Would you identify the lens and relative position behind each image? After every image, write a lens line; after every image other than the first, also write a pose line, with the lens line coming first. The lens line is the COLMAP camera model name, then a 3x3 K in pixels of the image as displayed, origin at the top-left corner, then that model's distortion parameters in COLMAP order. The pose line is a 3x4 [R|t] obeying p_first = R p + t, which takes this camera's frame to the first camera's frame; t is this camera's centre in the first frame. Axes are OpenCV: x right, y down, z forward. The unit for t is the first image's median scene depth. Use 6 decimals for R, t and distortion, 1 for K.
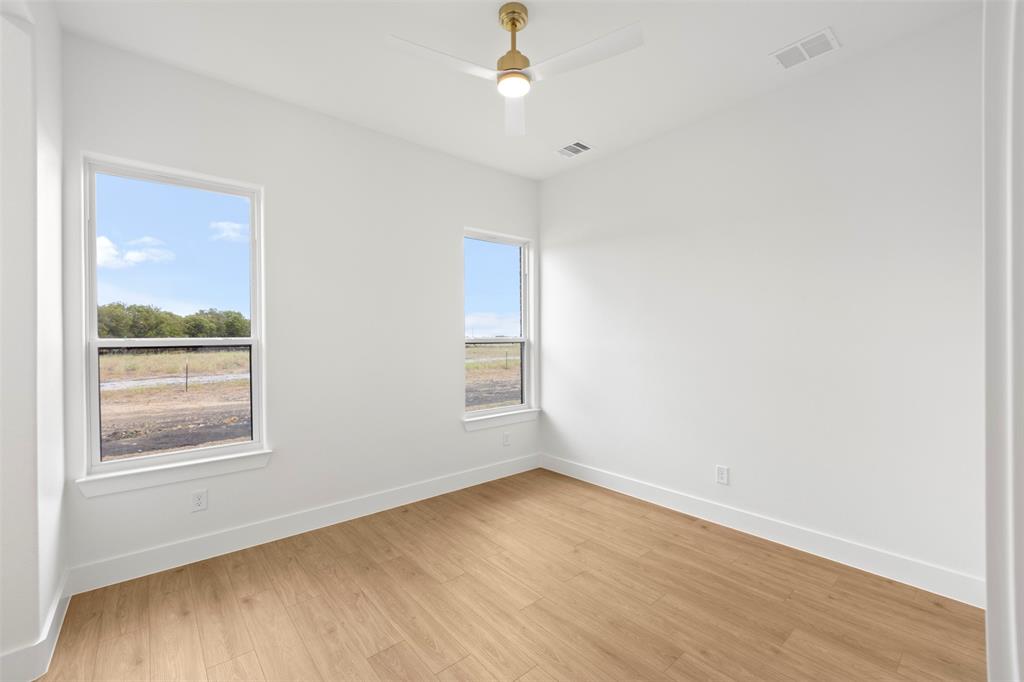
lens RADIAL K [[449.3, 0, 512.0], [0, 449.3, 341.0], [0, 0, 1]] dist [0.002264, 0.000275]
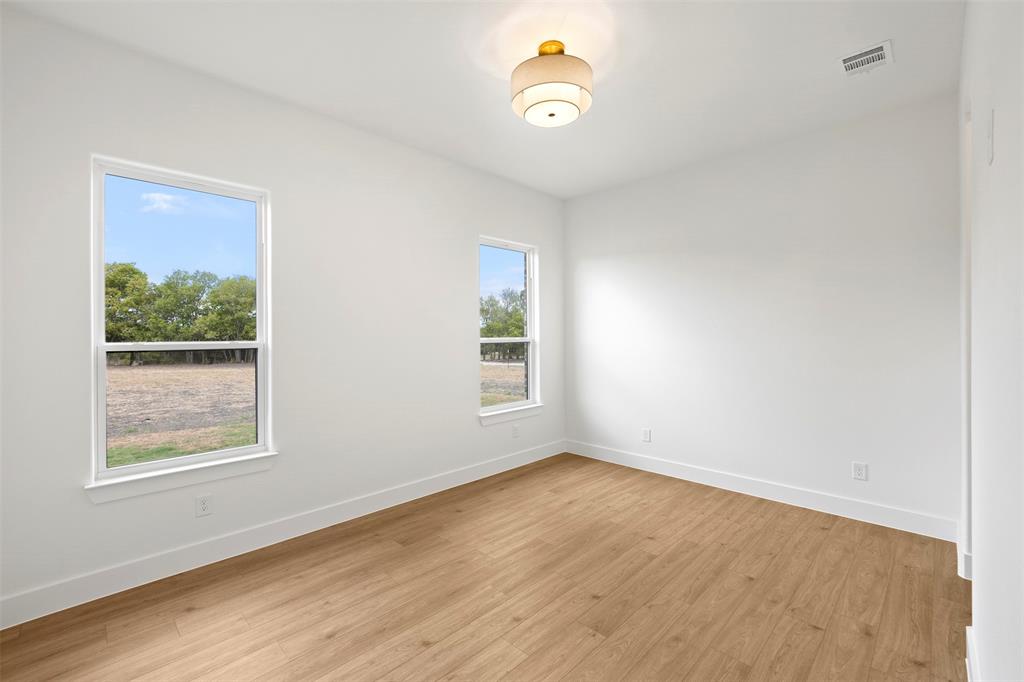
lens RADIAL K [[472.0, 0, 508.4], [0, 472.0, 337.0], [0, 0, 1]] dist [-0.001956, 0.000089]
pose [[0.995709, -0.010957, 0.091891, -0.128292], [0.011887, 0.999883, -0.009581, 0.001403], [-0.091776, 0.010633, 0.995723, -0.114522]]
